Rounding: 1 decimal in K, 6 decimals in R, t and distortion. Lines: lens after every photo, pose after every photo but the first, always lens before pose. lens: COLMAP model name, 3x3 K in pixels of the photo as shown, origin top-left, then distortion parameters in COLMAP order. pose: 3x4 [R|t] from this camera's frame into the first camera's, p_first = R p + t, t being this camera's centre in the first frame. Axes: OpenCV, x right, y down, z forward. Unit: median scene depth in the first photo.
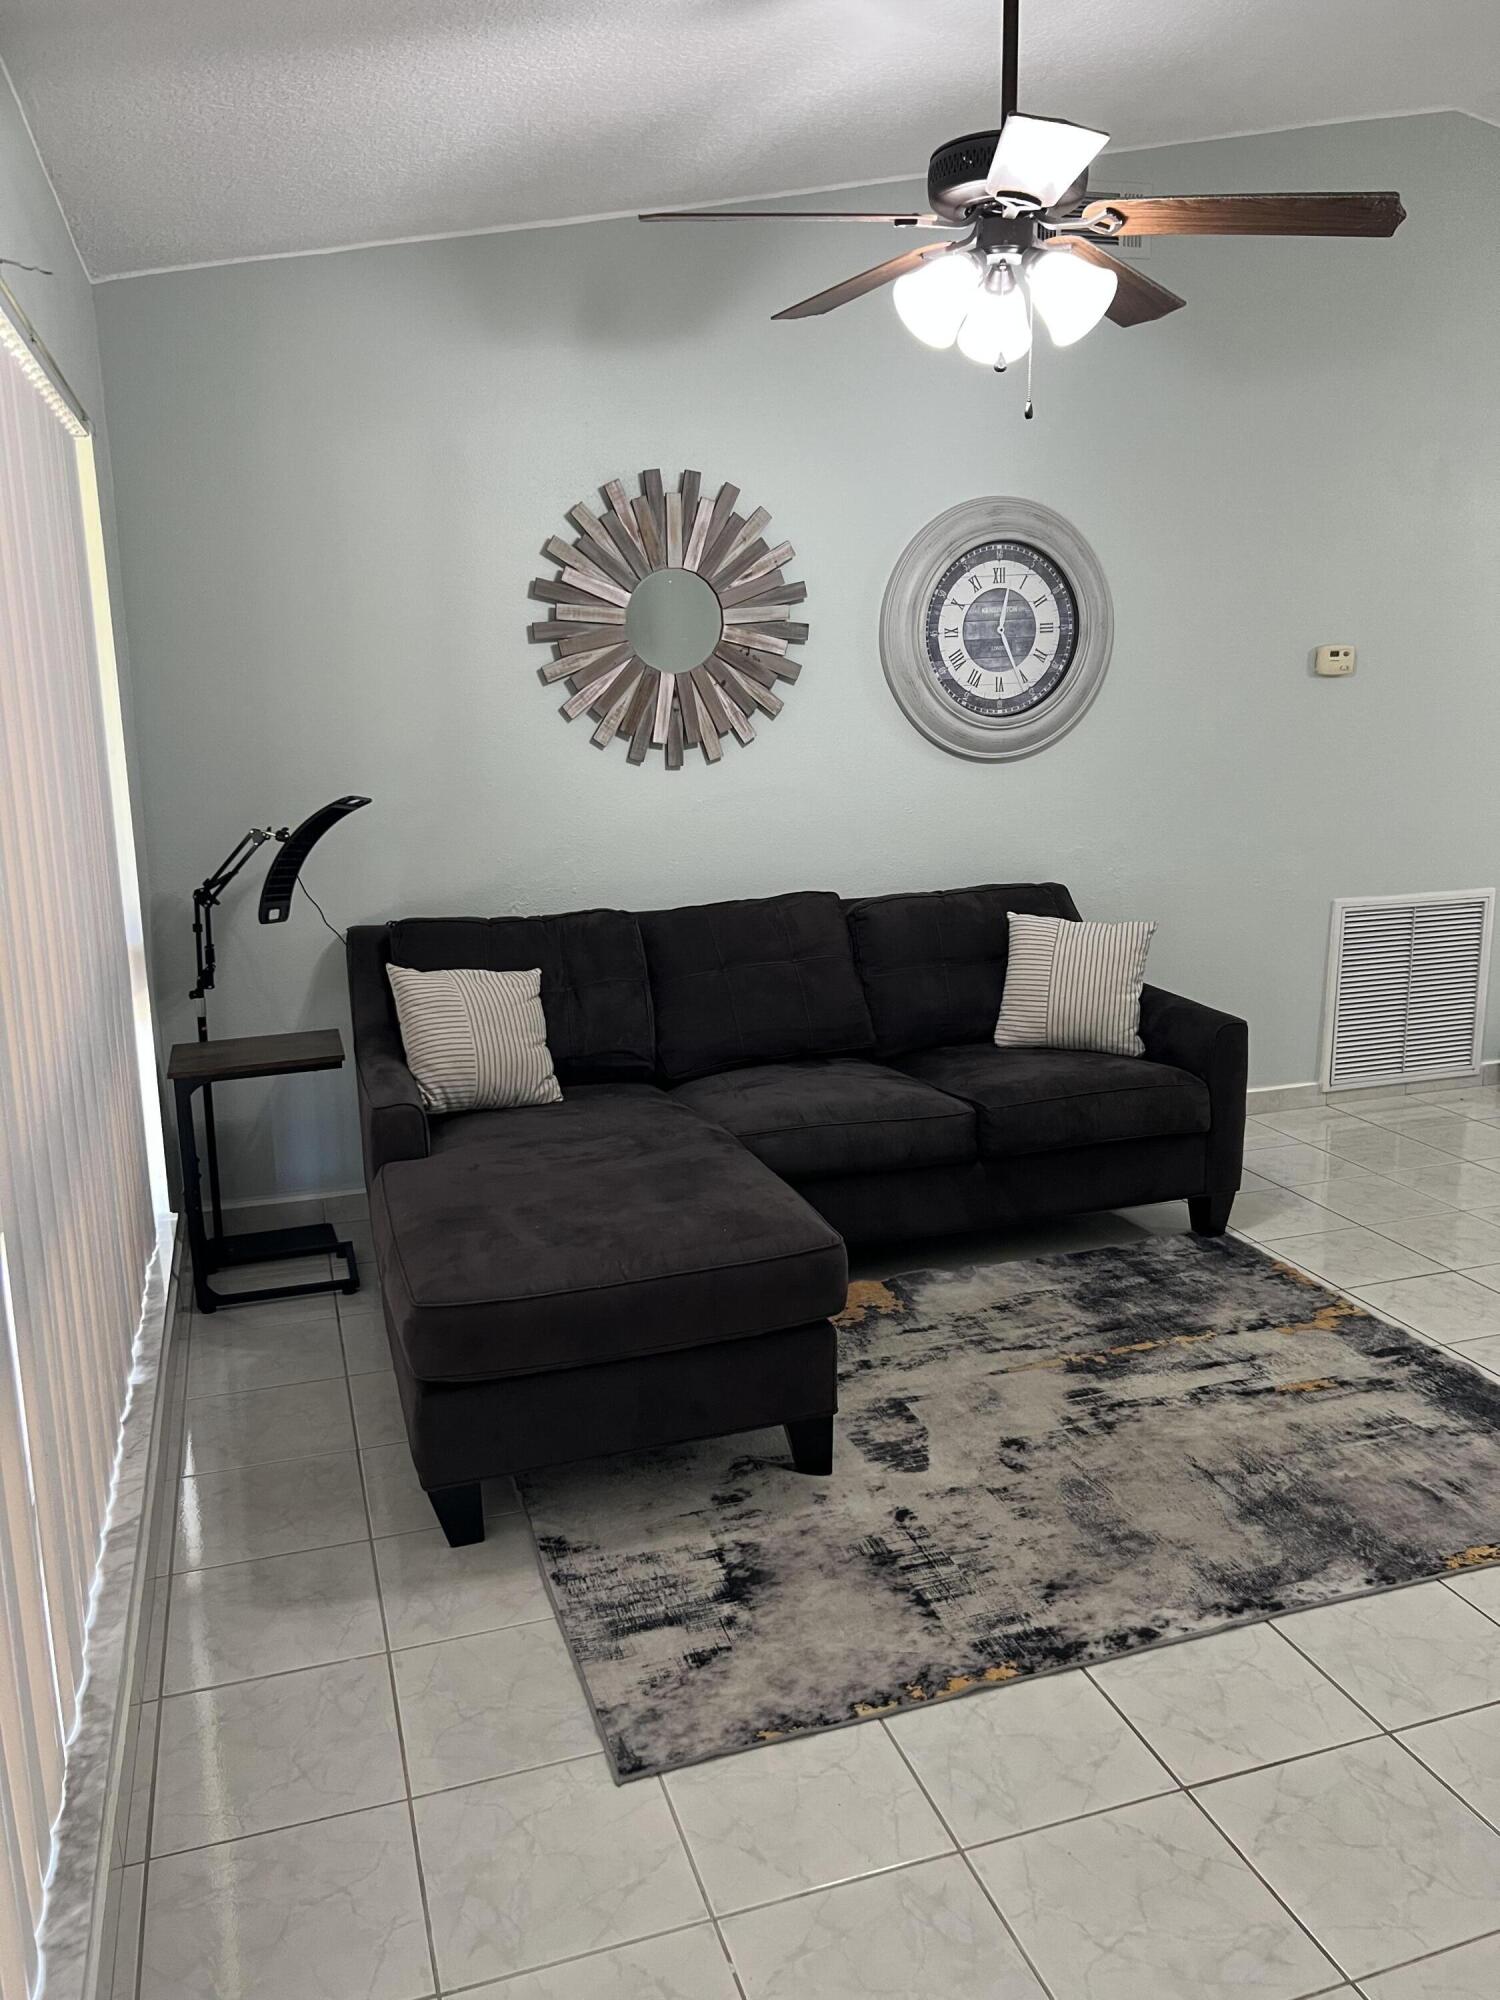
lens RADIAL K [[1503.8, 0, 737.3], [0, 1503.8, 1008.6], [0, 0, 1]] dist [0.004915, -0.010929]
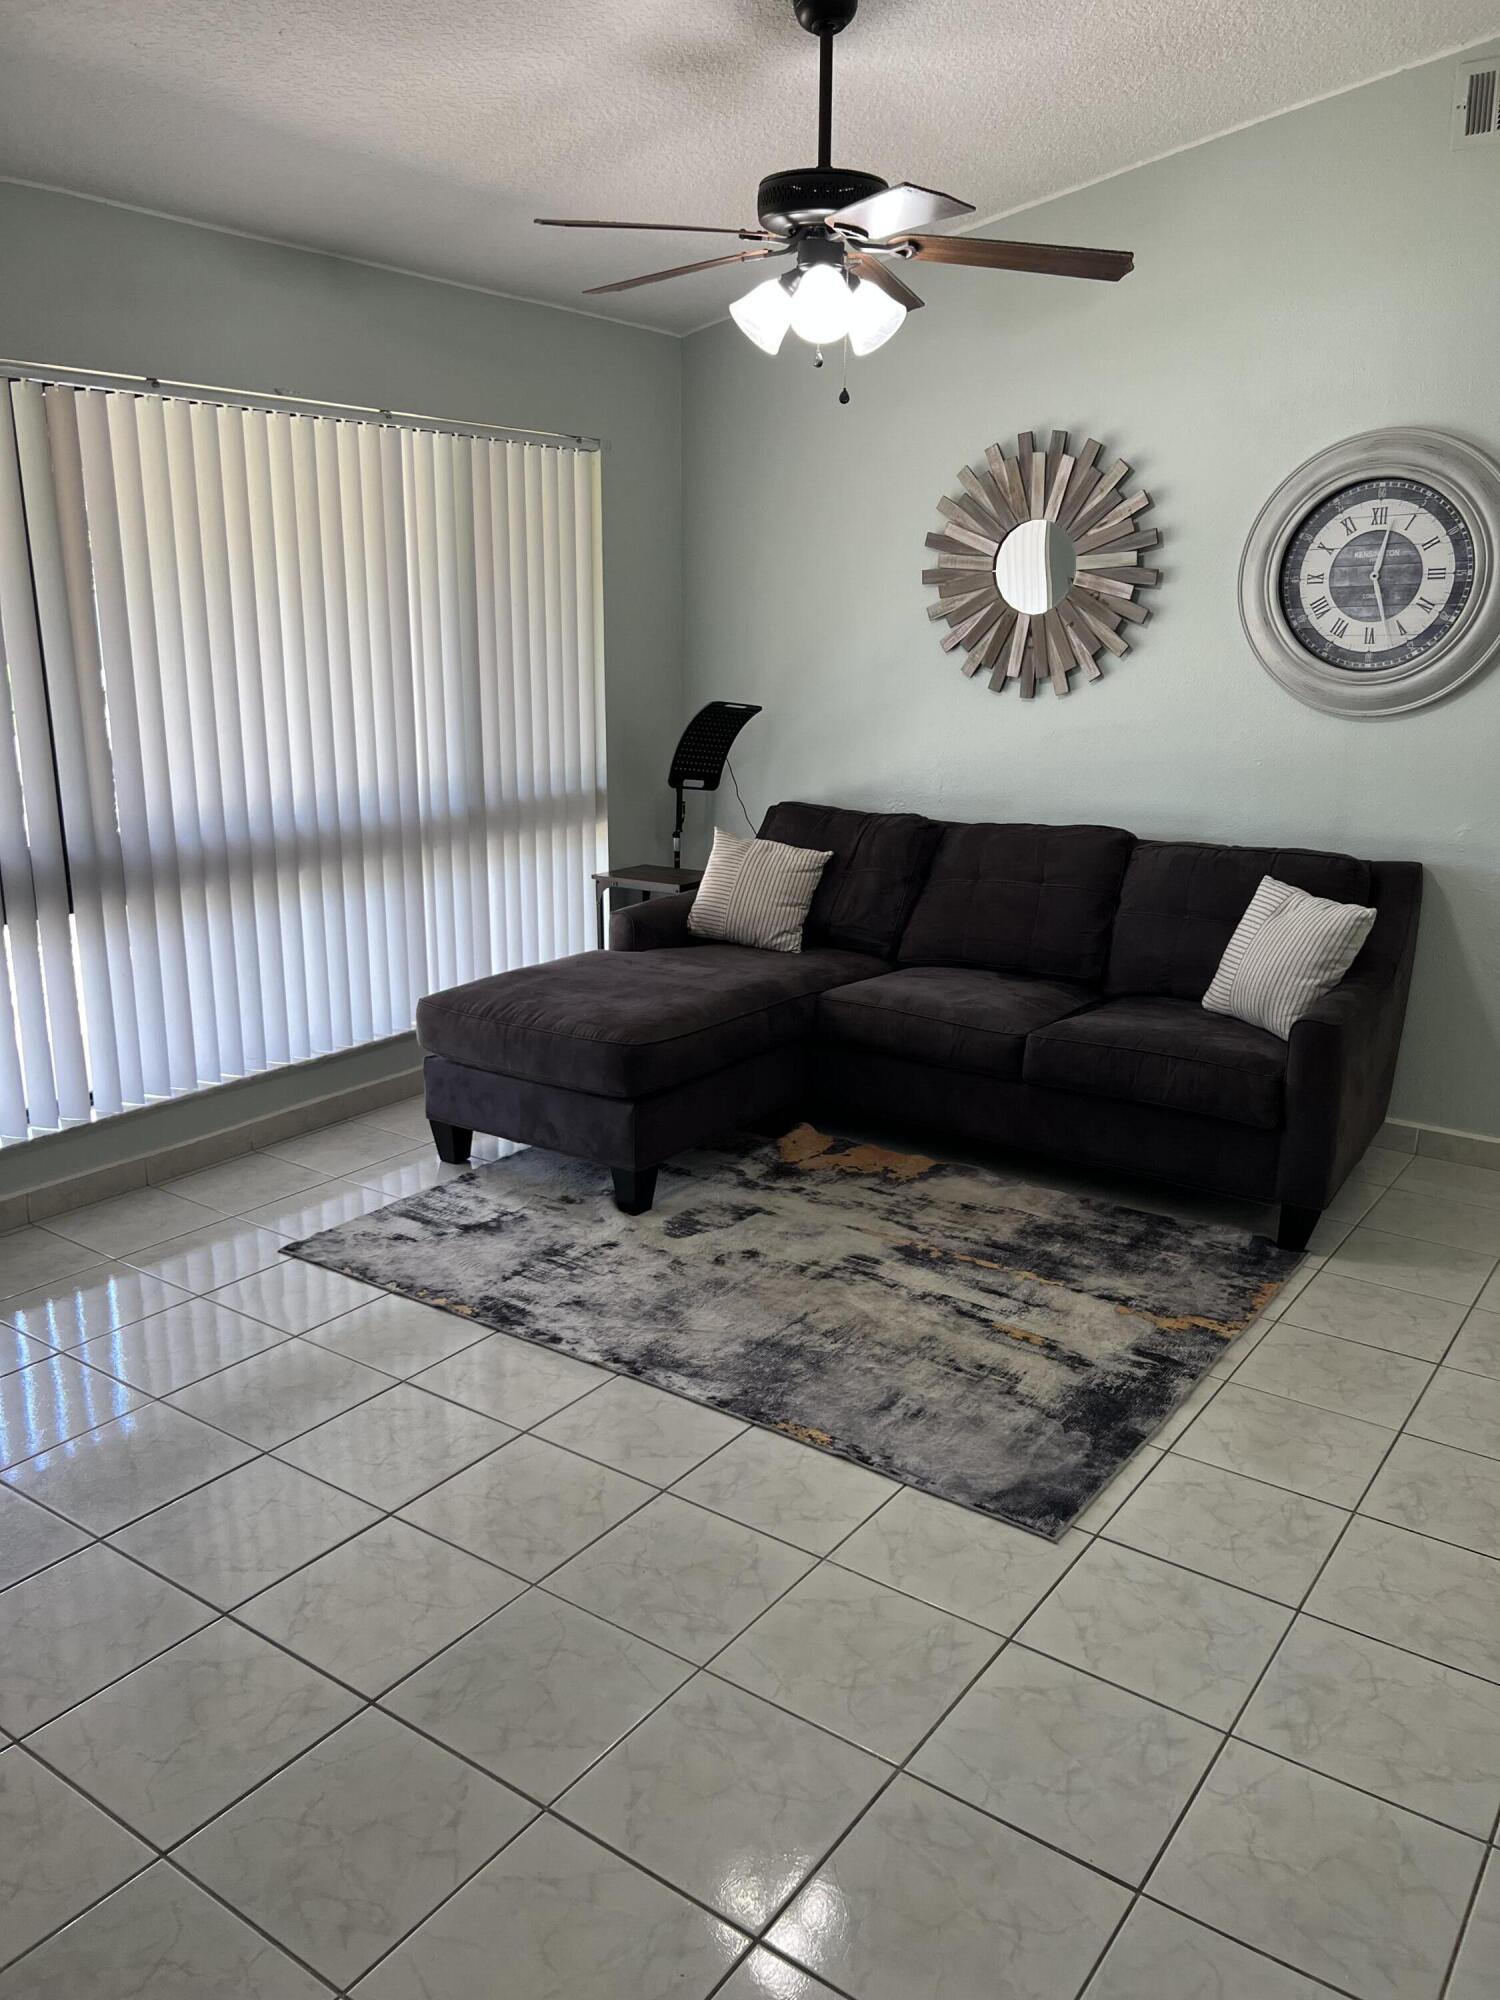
lens RADIAL K [[1503.8, 0, 730.9], [0, 1503.8, 992.3], [0, 0, 1]] dist [0.004915, -0.010929]
pose [[0.592929, 0.216692, -0.775551, 0.857082], [-0.199980, 0.972565, 0.118849, -0.043726], [0.780028, 0.084625, 0.619996, 0.181277]]
